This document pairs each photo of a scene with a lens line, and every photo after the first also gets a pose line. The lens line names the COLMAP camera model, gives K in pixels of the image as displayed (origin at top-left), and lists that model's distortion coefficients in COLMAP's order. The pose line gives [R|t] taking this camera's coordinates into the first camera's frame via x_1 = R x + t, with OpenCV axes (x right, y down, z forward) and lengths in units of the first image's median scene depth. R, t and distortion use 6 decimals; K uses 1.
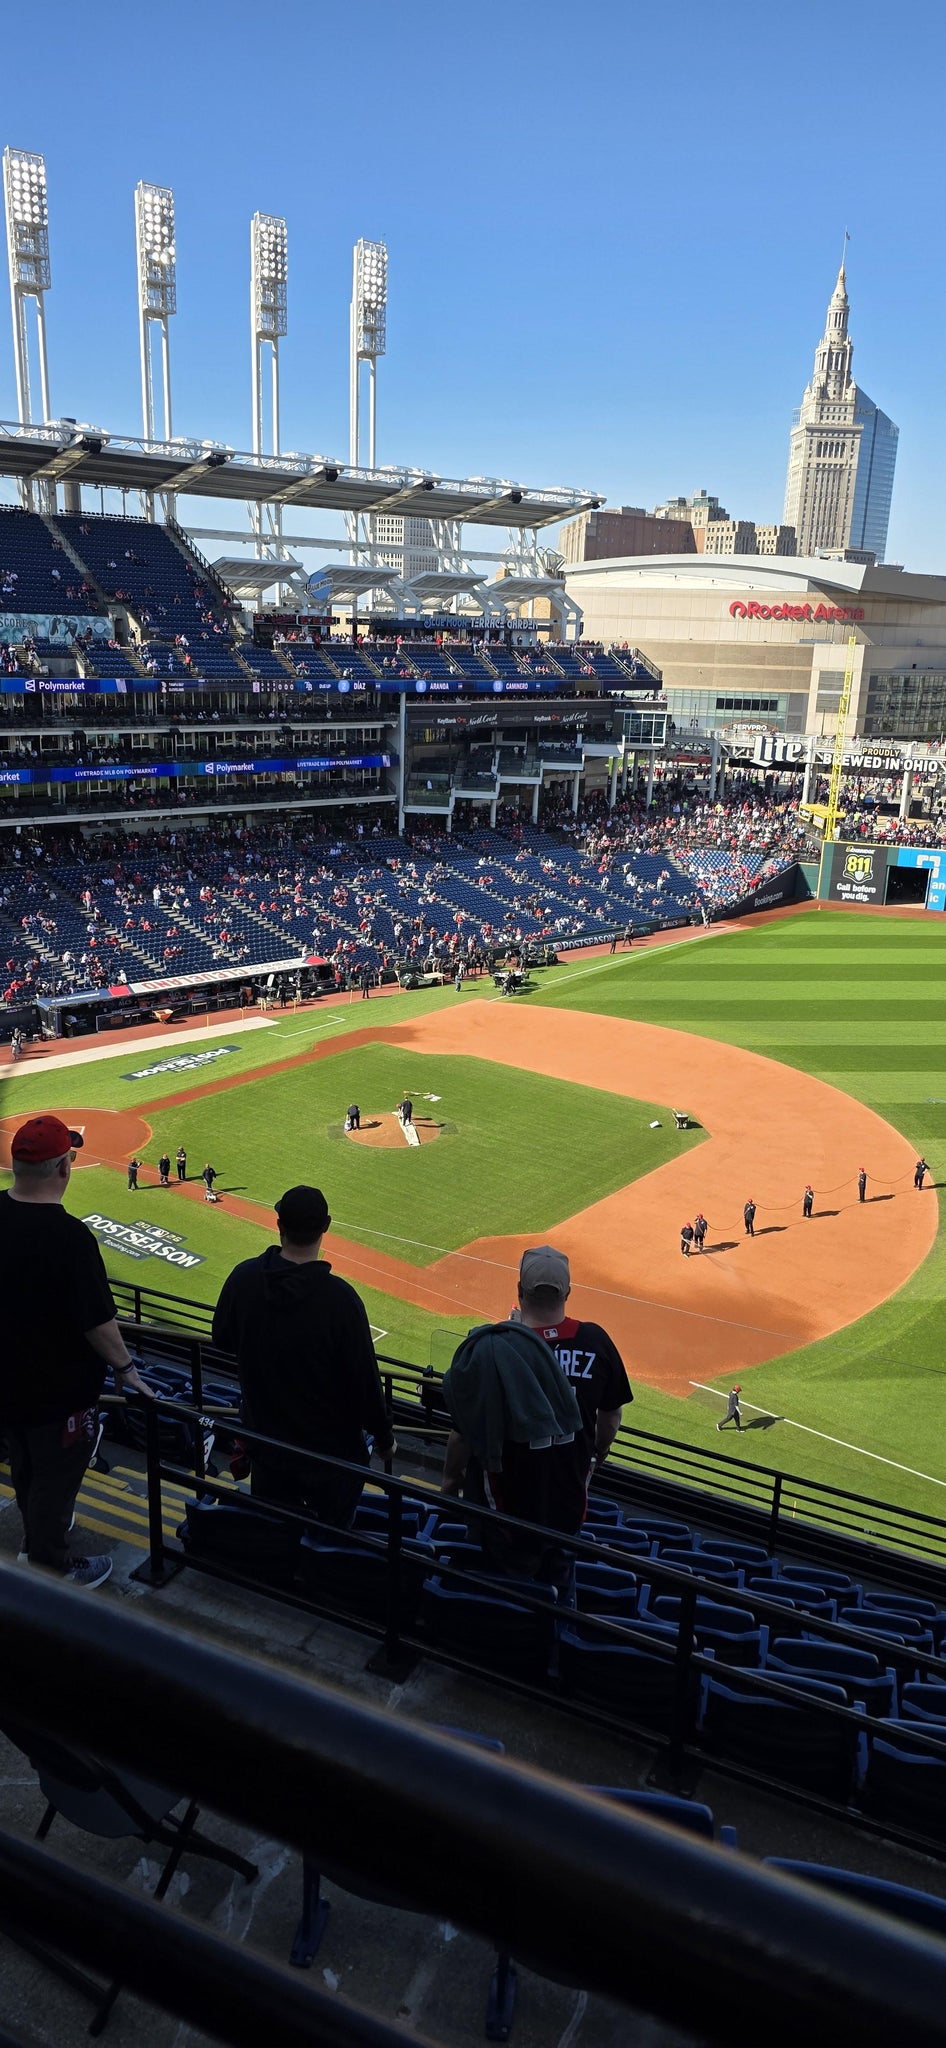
lens RADIAL K [[1393.6, 0, 495.5], [0, 1393.6, 1033.8], [0, 0, 1]] dist [0.072142, -0.075275]
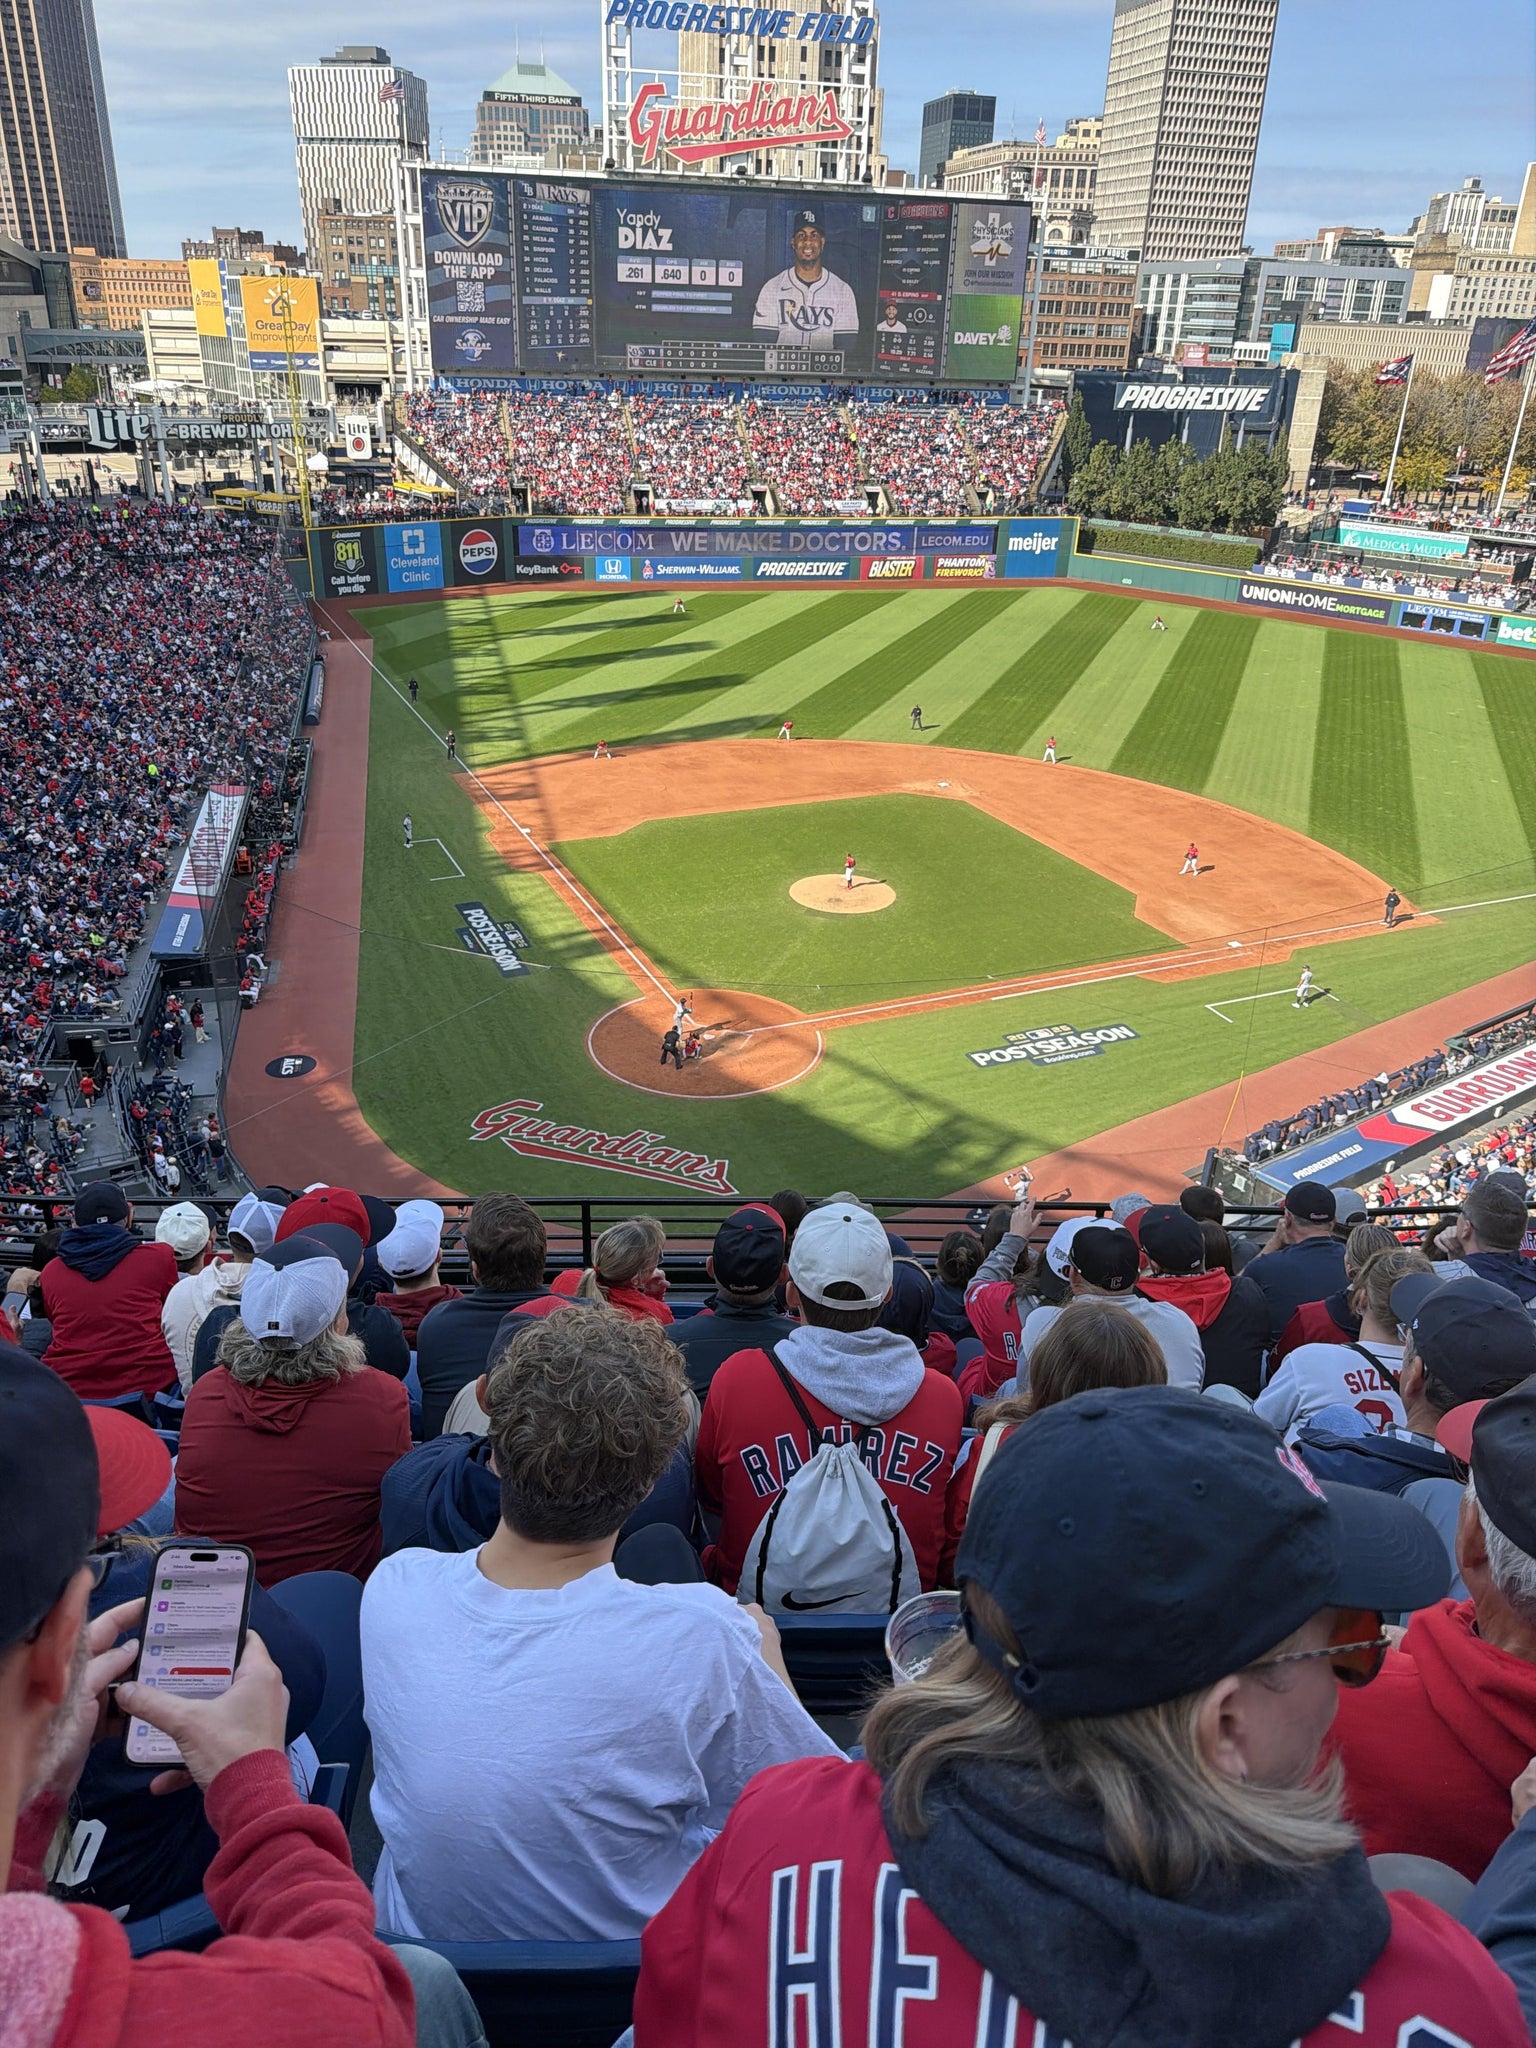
lens RADIAL K [[1463.6, 0, 763.3], [0, 1463.6, 1014.5], [0, 0, 1]] dist [0.038983, -0.054019]
pose [[0.494302, -0.393574, 0.775090, -0.450413], [0.231069, 0.919047, 0.319312, -0.088500], [-0.838017, 0.021263, 0.545230, 0.279132]]
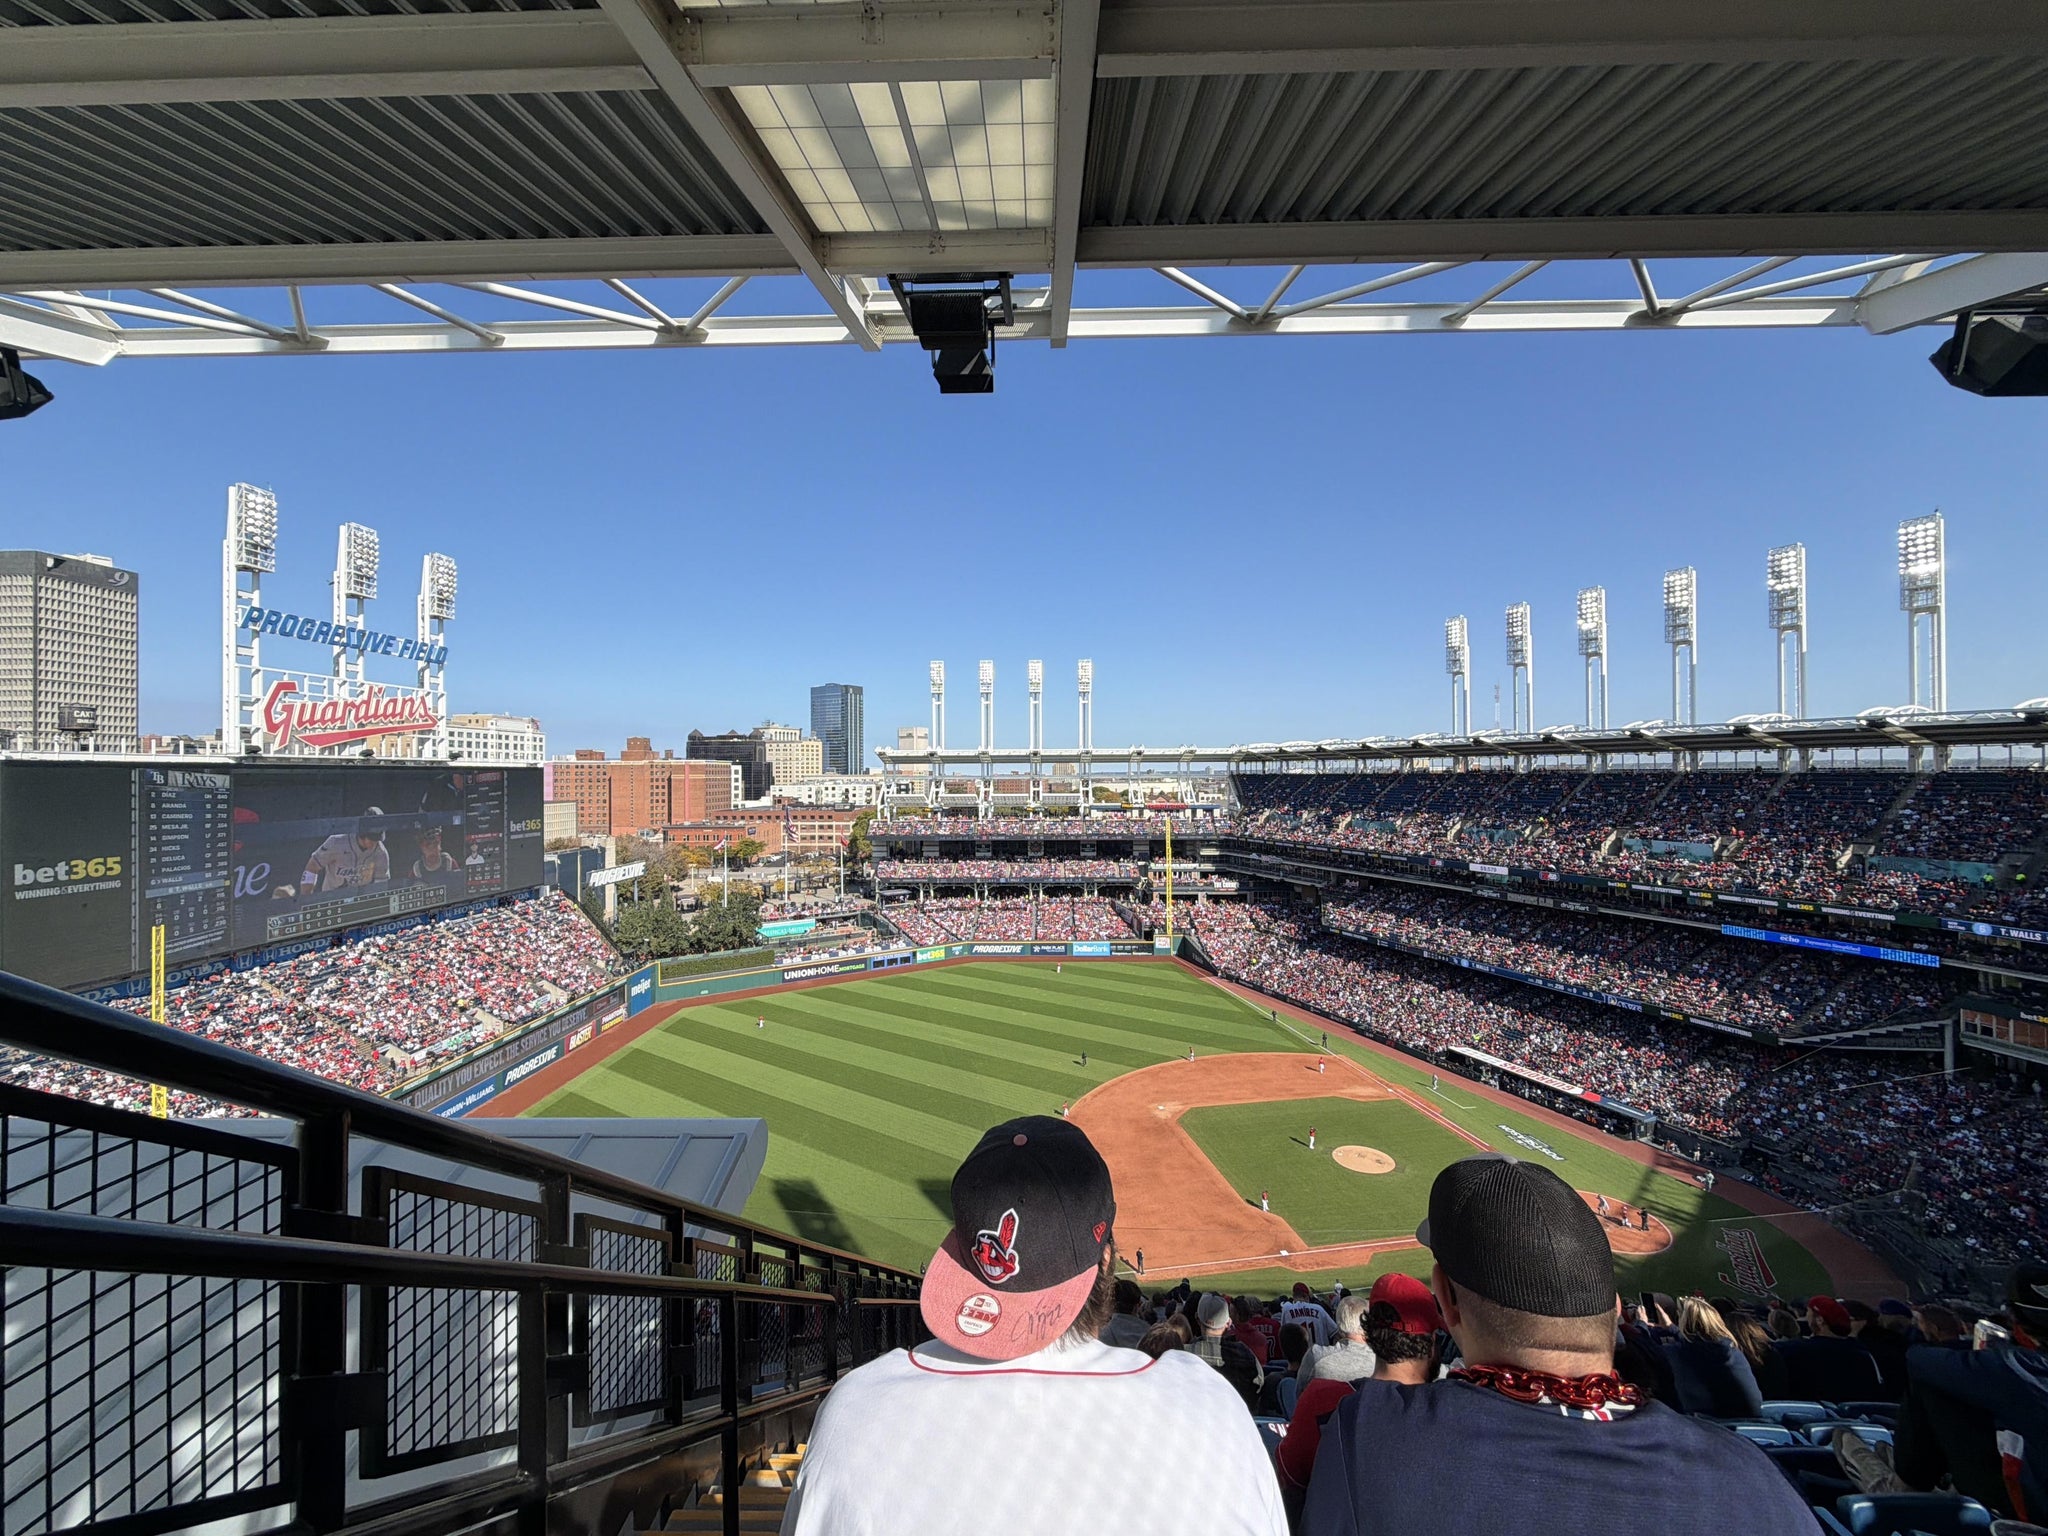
lens RADIAL K [[818.5, 0, 1039.1], [0, 818.5, 765.0], [0, 0, 1]] dist [0.001913, -0.000074]
pose [[-0.721776, -0.020964, 0.691810, -0.238662], [0.180027, 0.959450, 0.216900, -0.345724], [-0.668304, 0.281098, -0.688734, 0.946399]]
